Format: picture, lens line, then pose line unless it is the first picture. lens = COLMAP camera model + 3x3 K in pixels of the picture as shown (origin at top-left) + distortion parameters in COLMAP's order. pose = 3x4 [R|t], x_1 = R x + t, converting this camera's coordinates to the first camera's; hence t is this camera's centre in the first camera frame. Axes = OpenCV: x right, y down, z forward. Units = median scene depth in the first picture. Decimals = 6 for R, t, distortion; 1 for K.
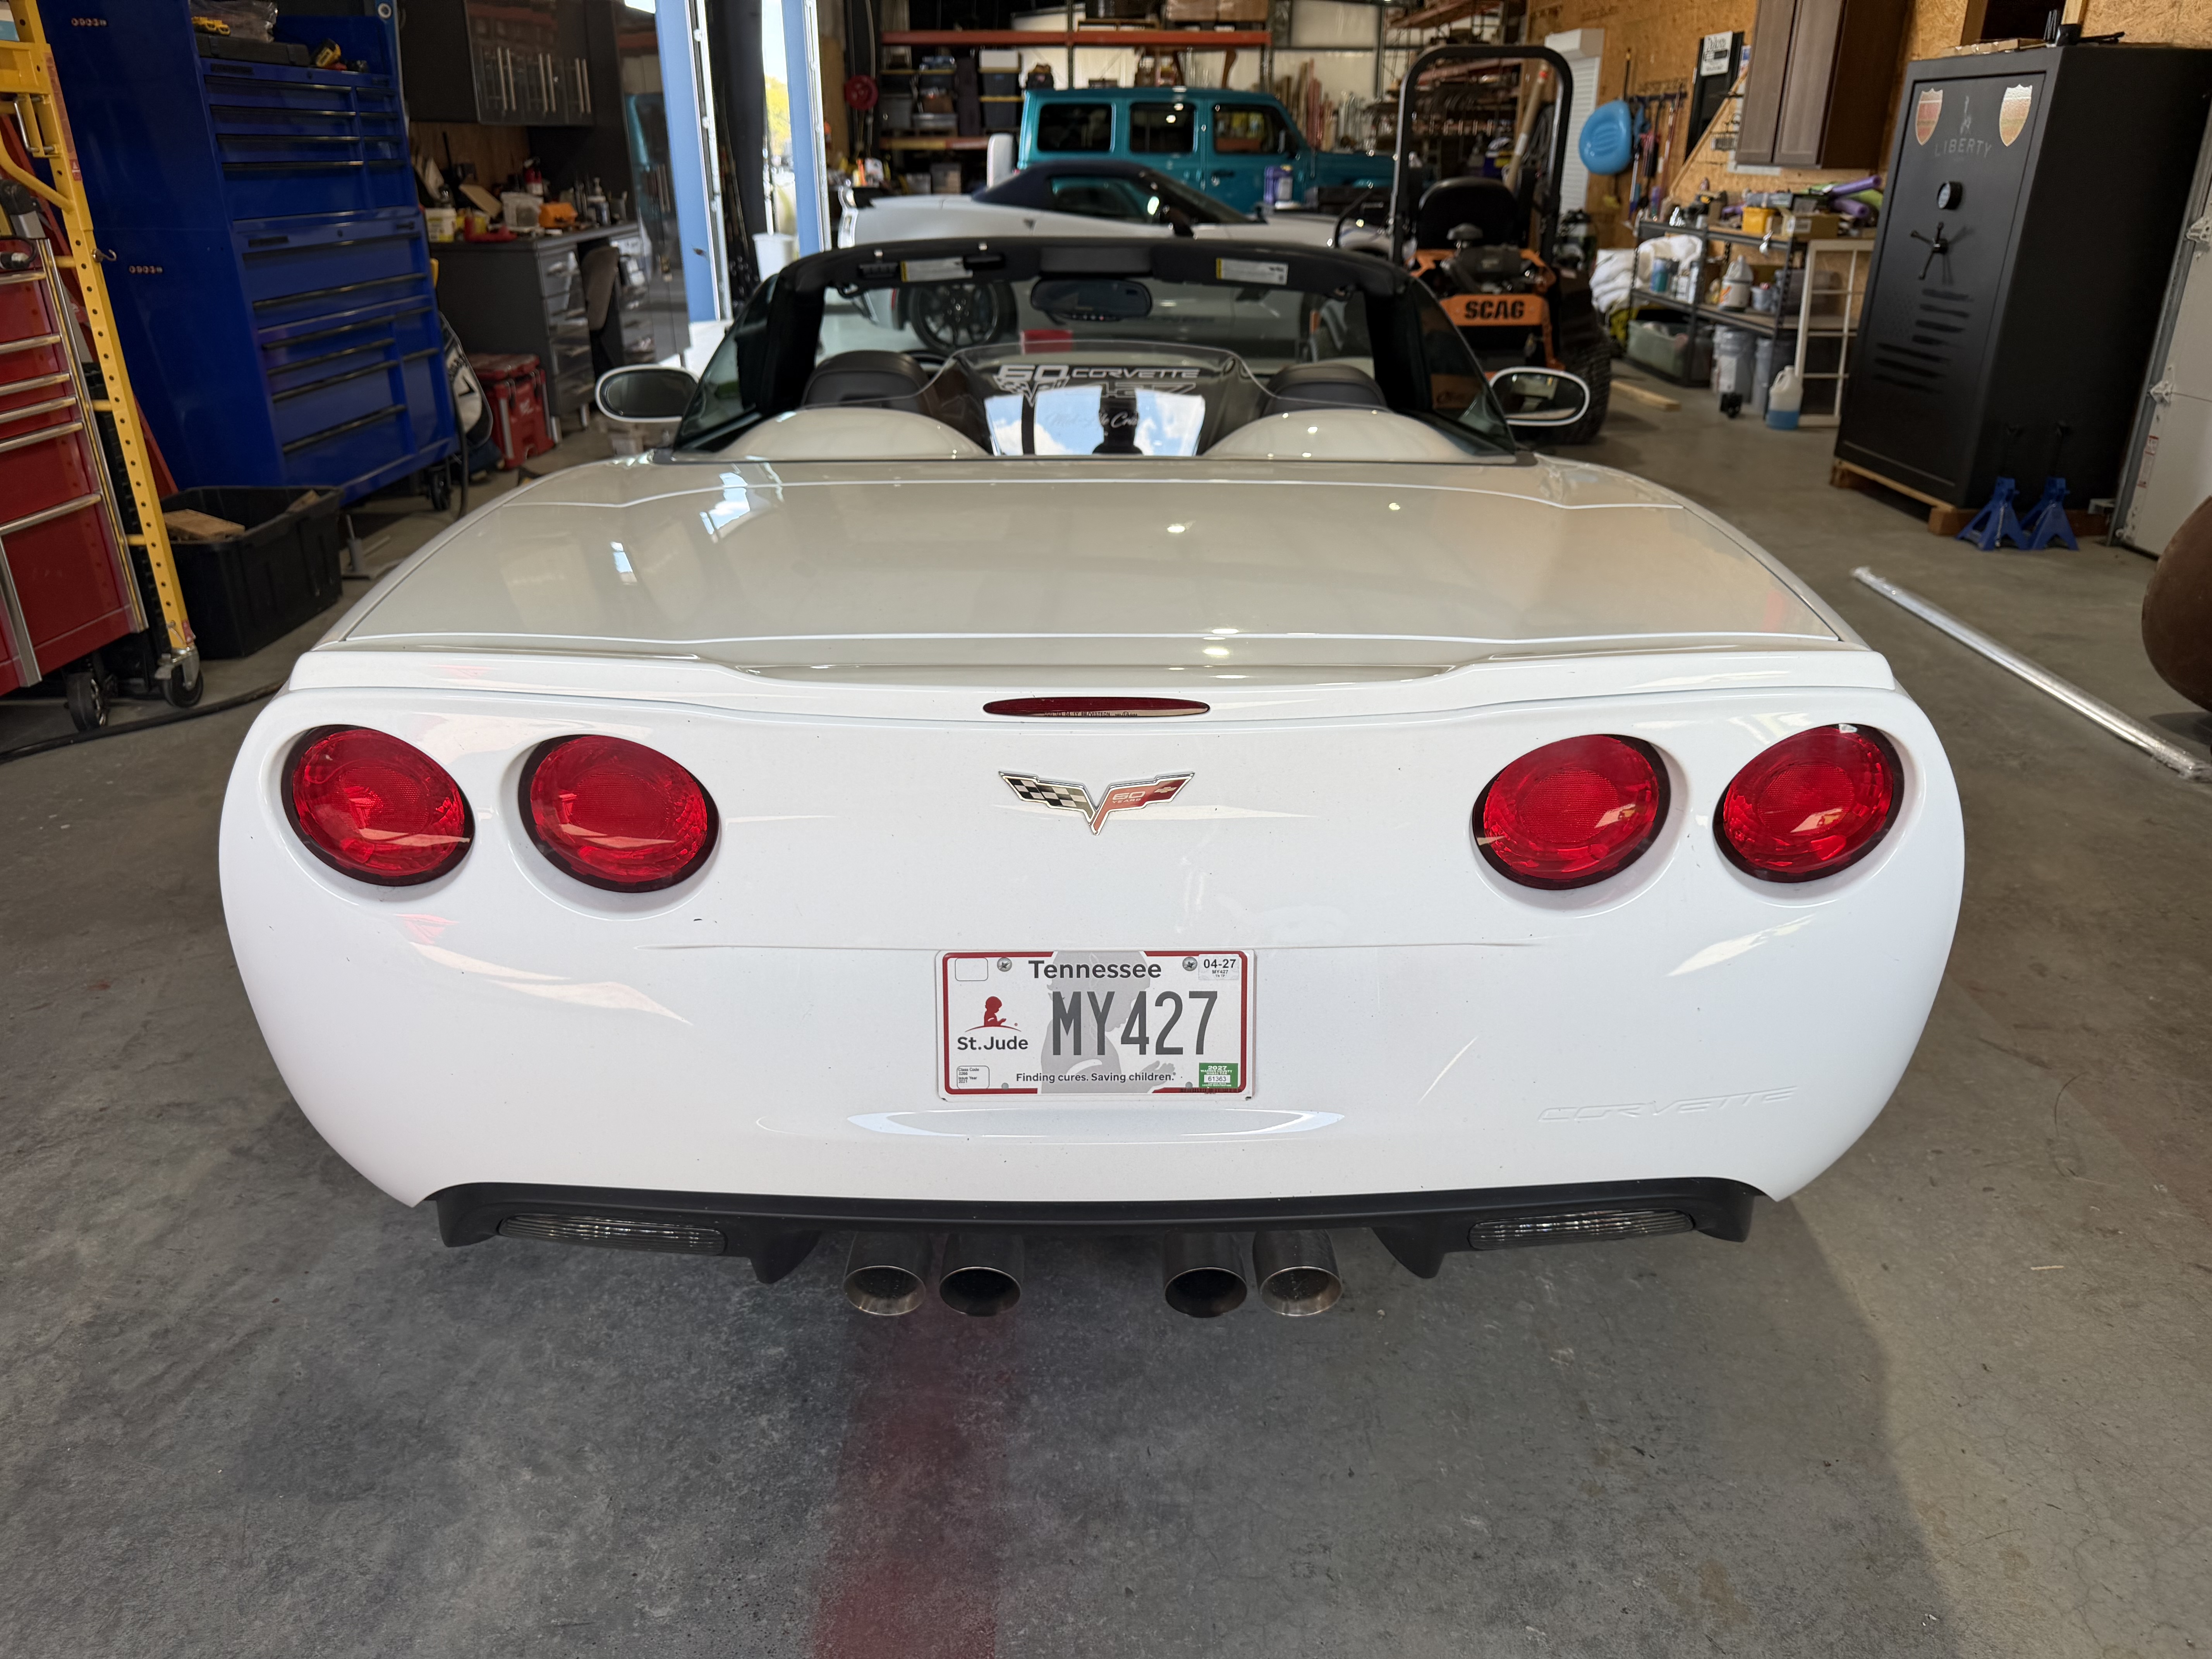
lens RADIAL K [[1609.5, 0, 1106.0], [0, 1609.5, 829.5], [0, 0, 1]] dist [-0.010845, -0.003985]
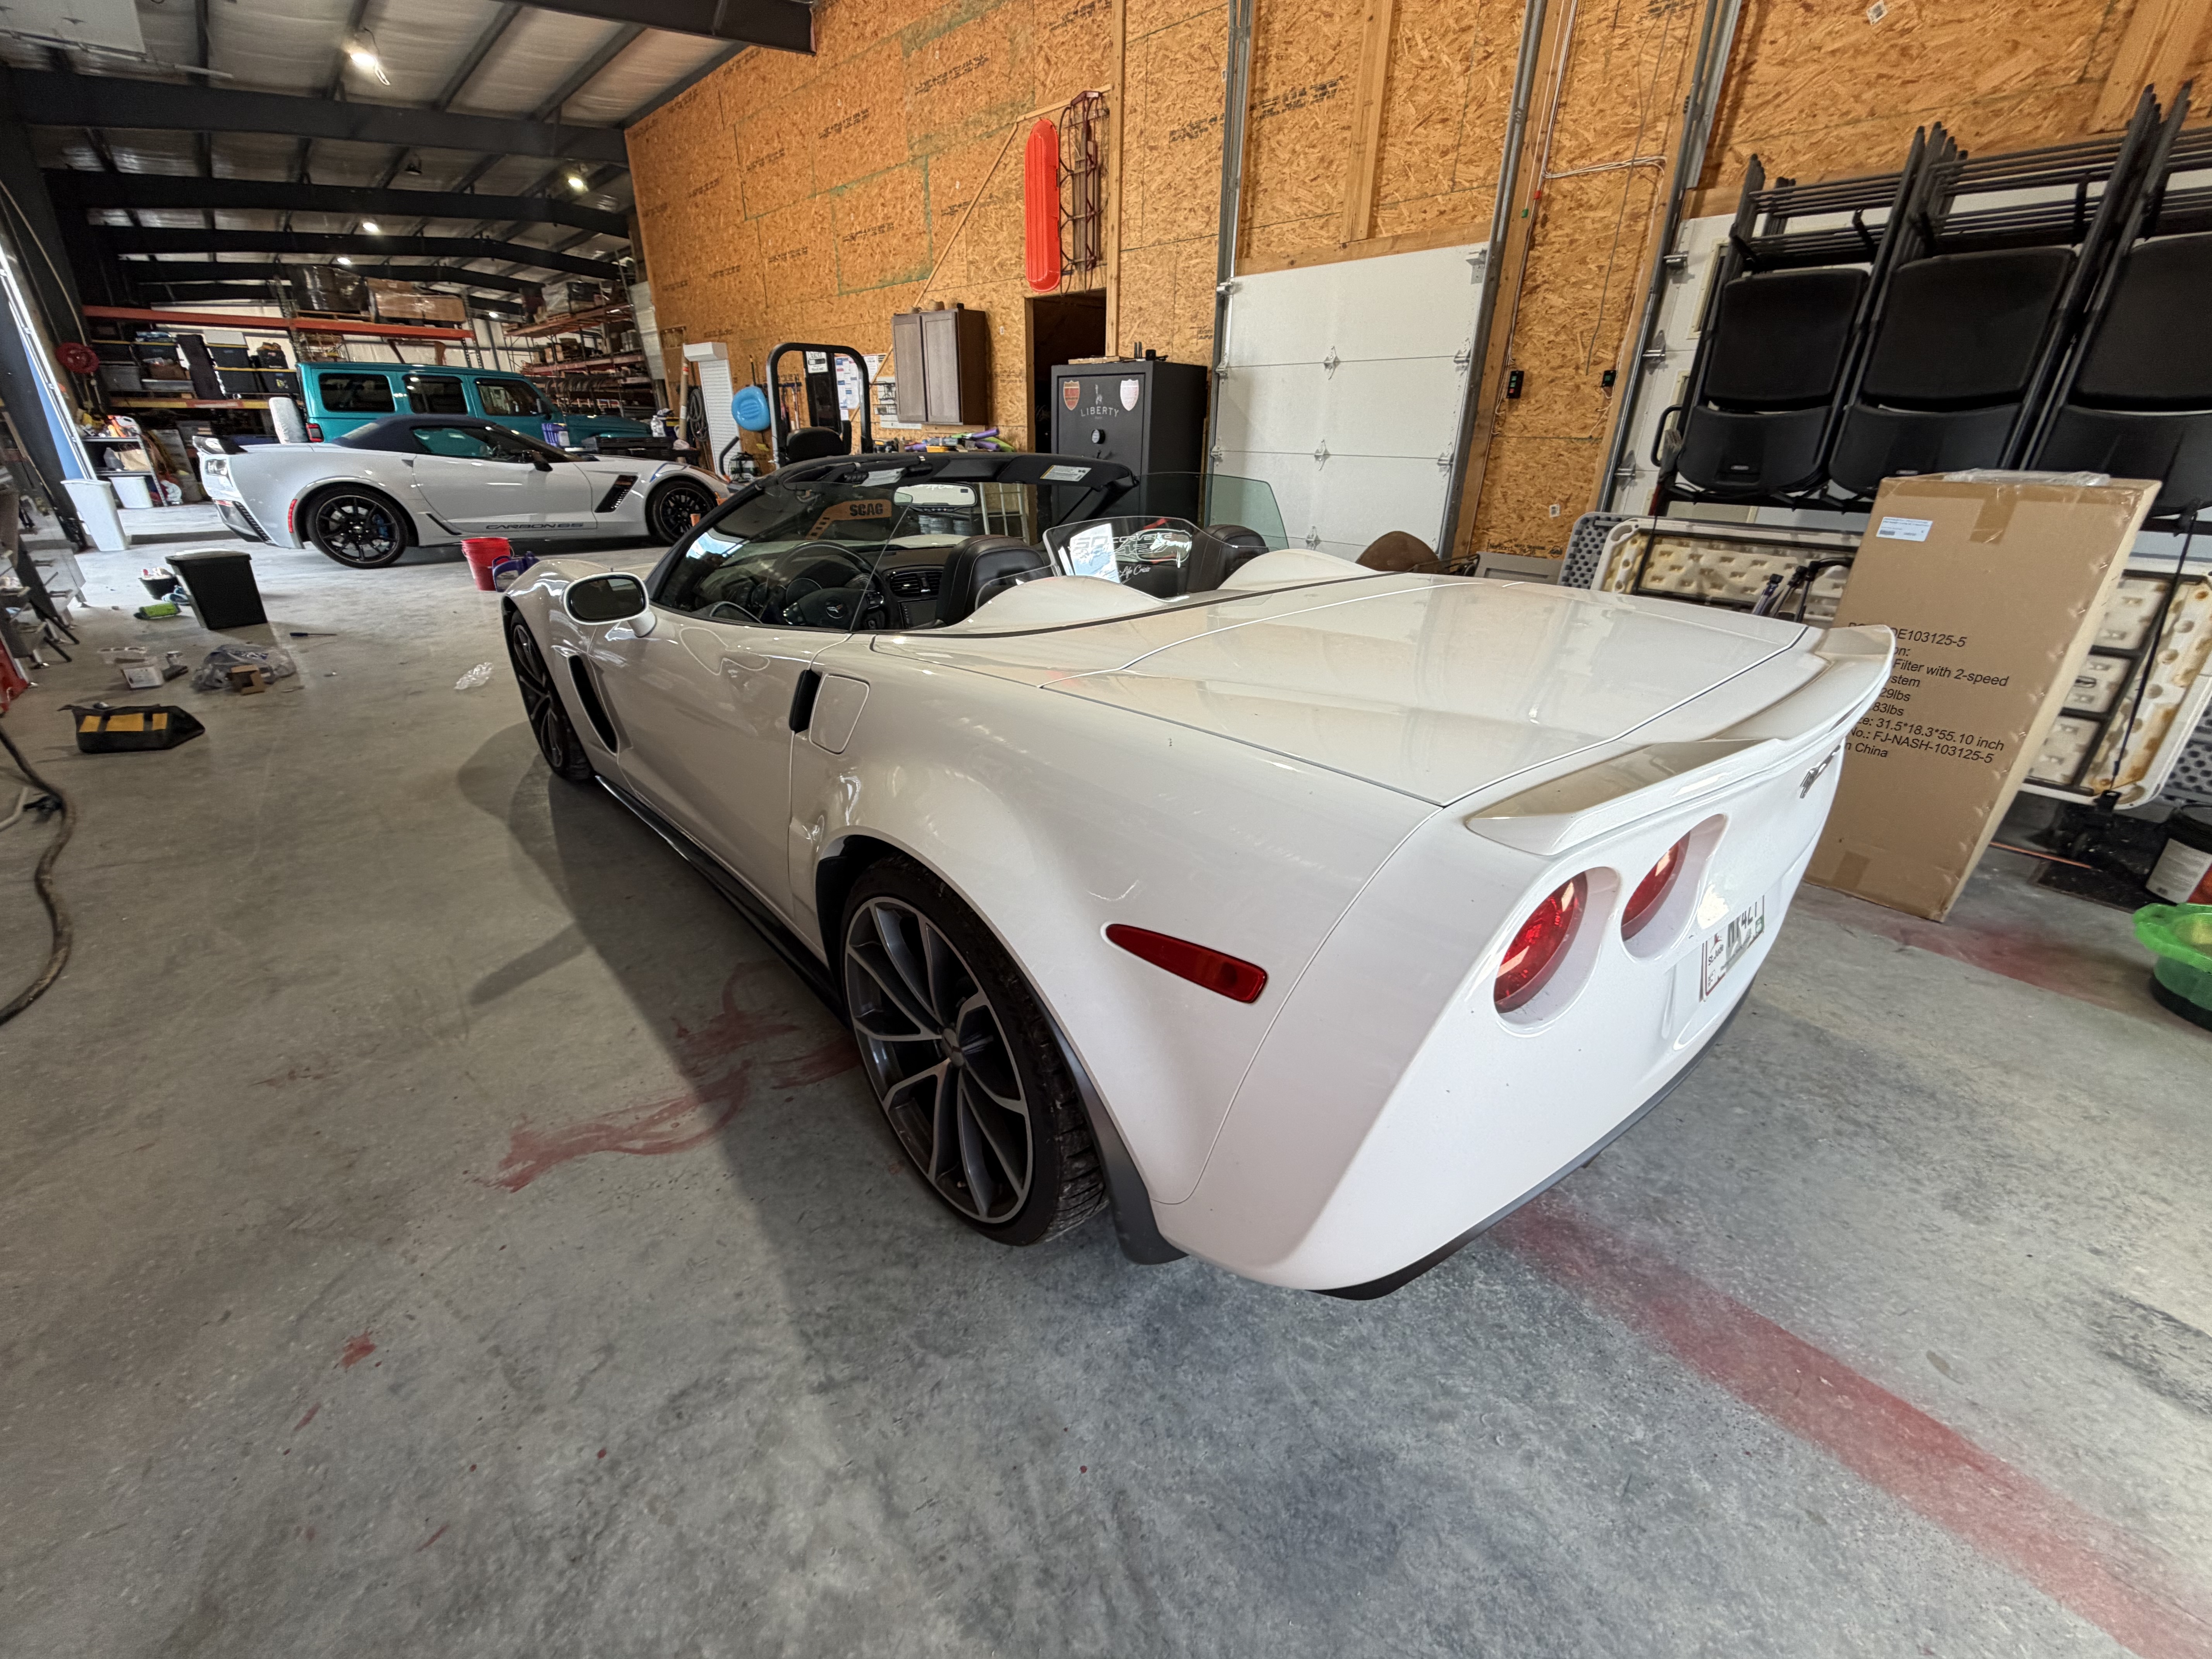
lens RADIAL K [[893.1, 0, 1106.0], [0, 893.1, 829.5], [0, 0, 1]] dist [0.000104, 0.000015]
pose [[0.748766, -0.265202, 0.607468, -0.219582], [0.248239, 0.961969, 0.113988, -0.050007], [-0.614595, 0.065447, 0.786123, 0.147748]]
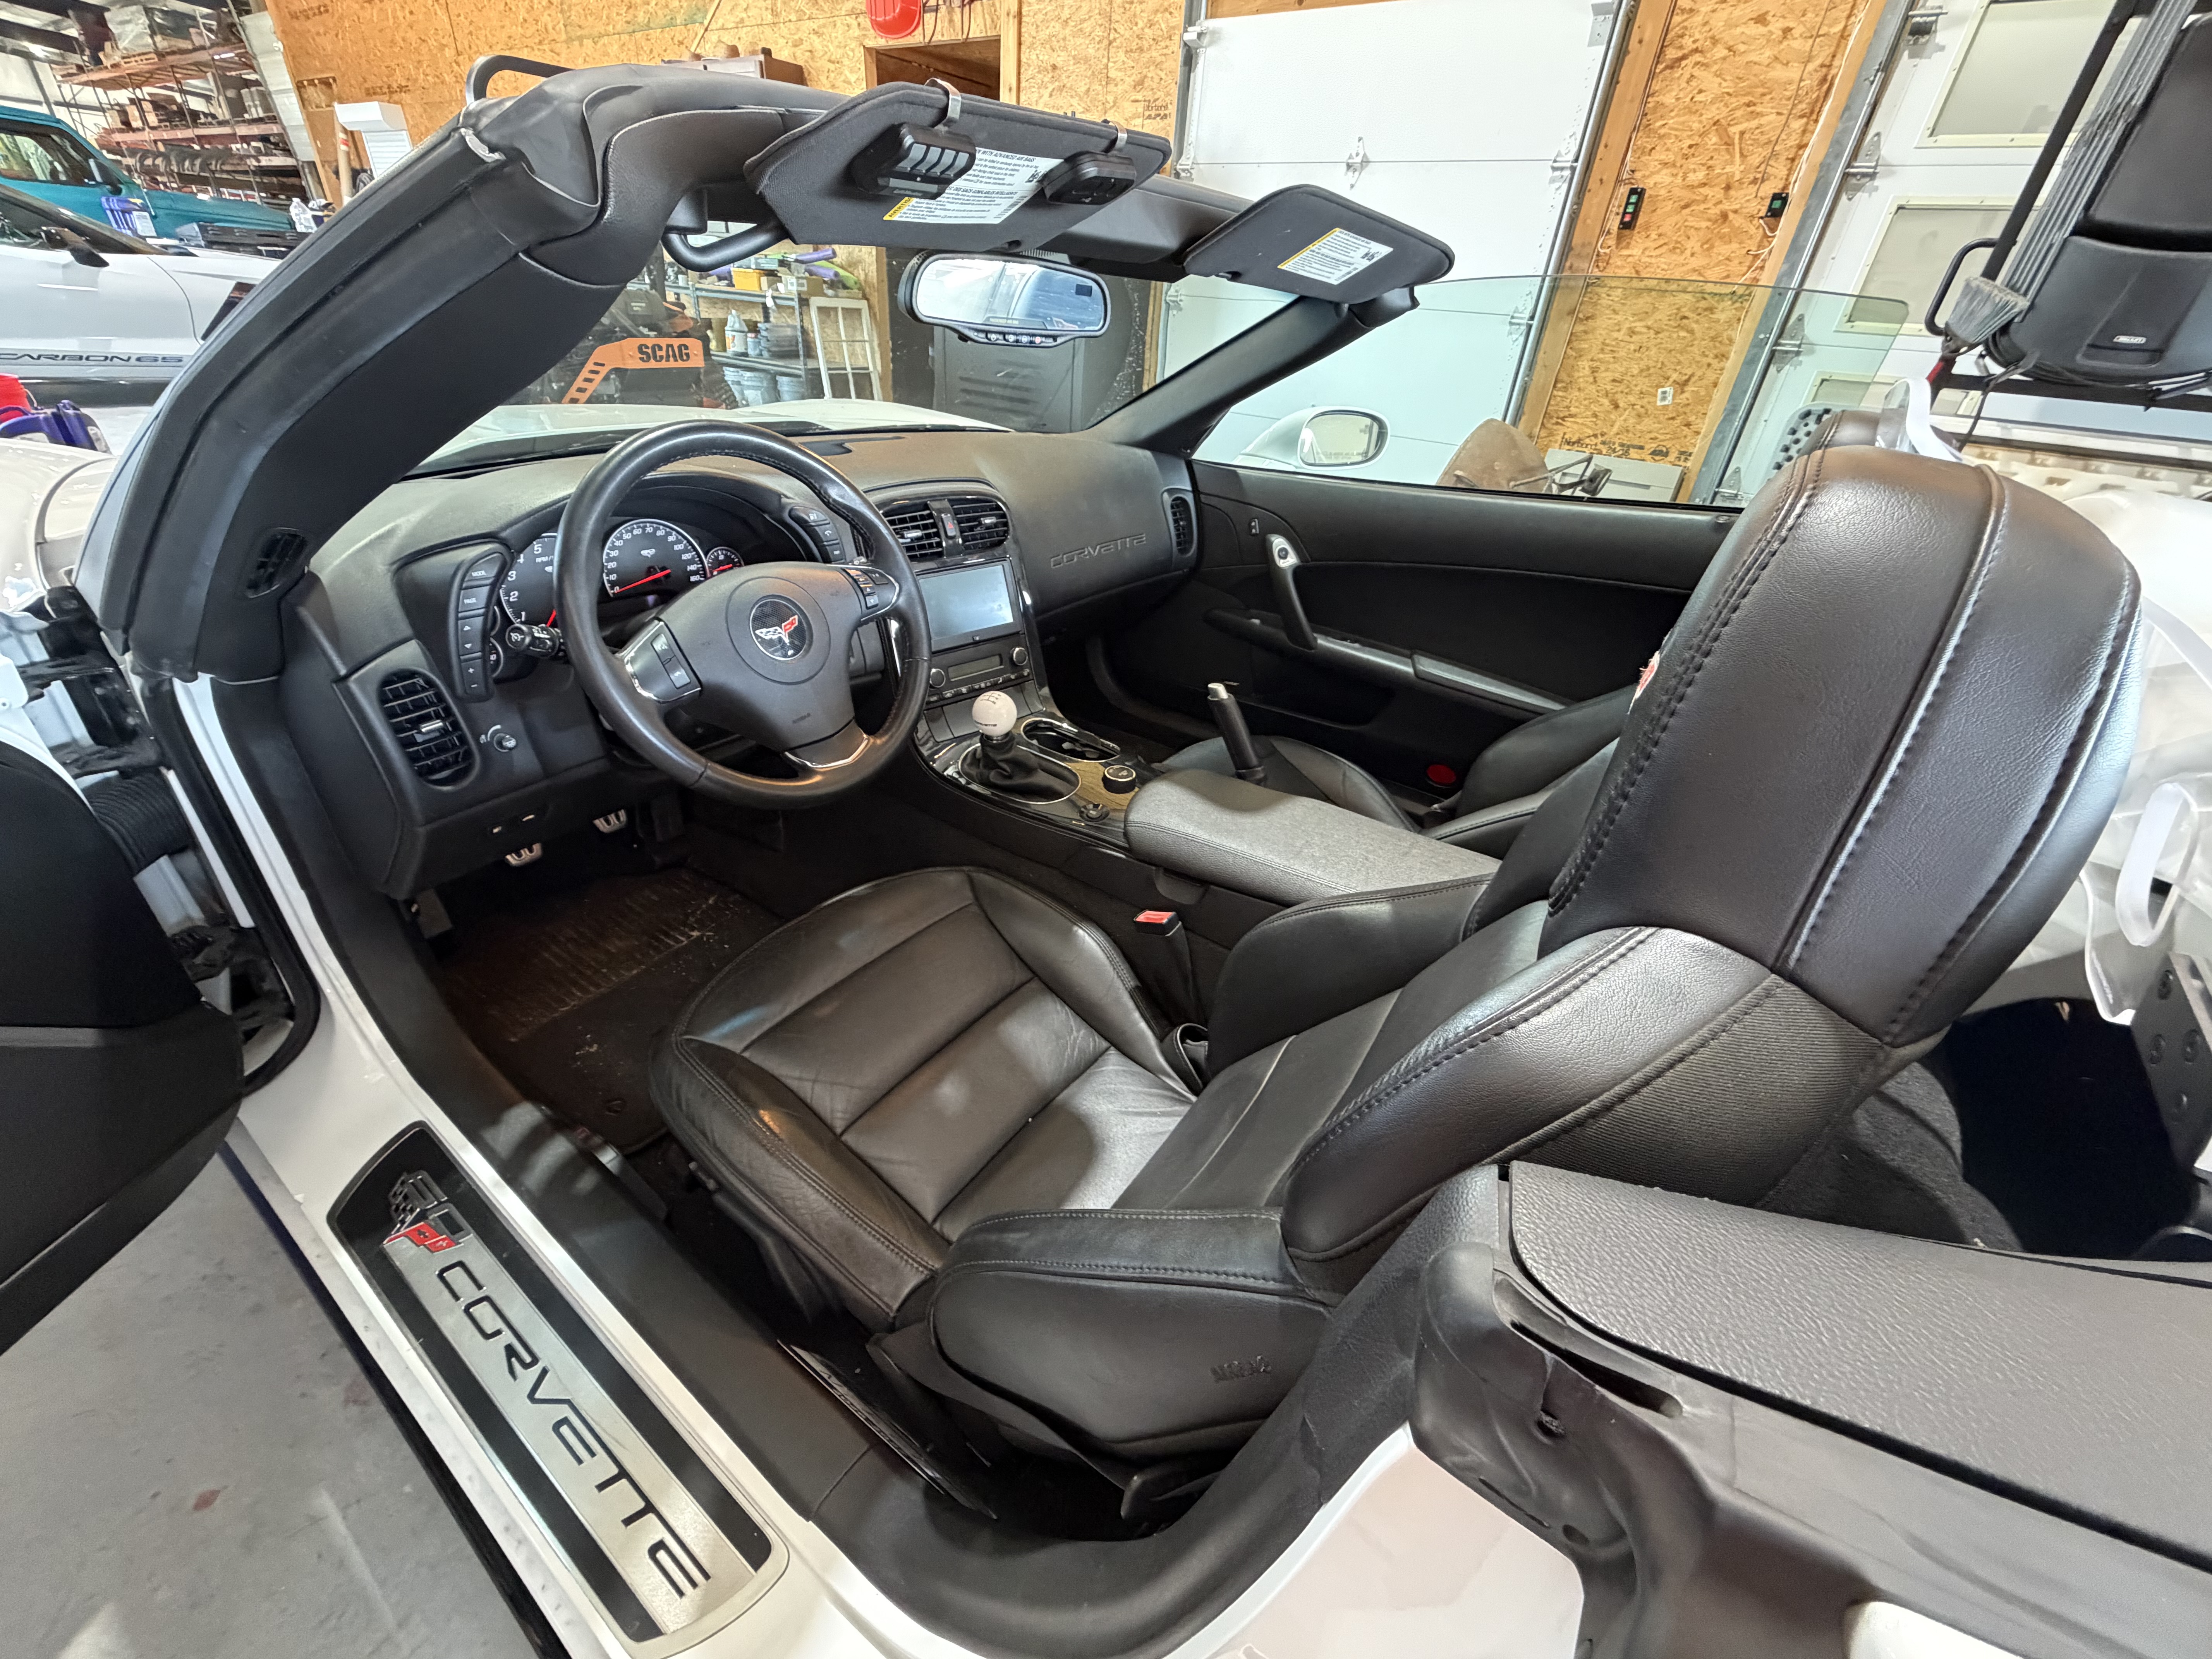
lens RADIAL K [[895.2, 0, 1110.6], [0, 895.2, 839.5], [0, 0, 1]] dist [0.000856, -0.000011]
pose [[0.600662, -0.383555, 0.701492, -0.131045], [0.251534, 0.923514, 0.289572, -0.117385], [-0.758905, 0.002514, 0.651197, 0.372266]]
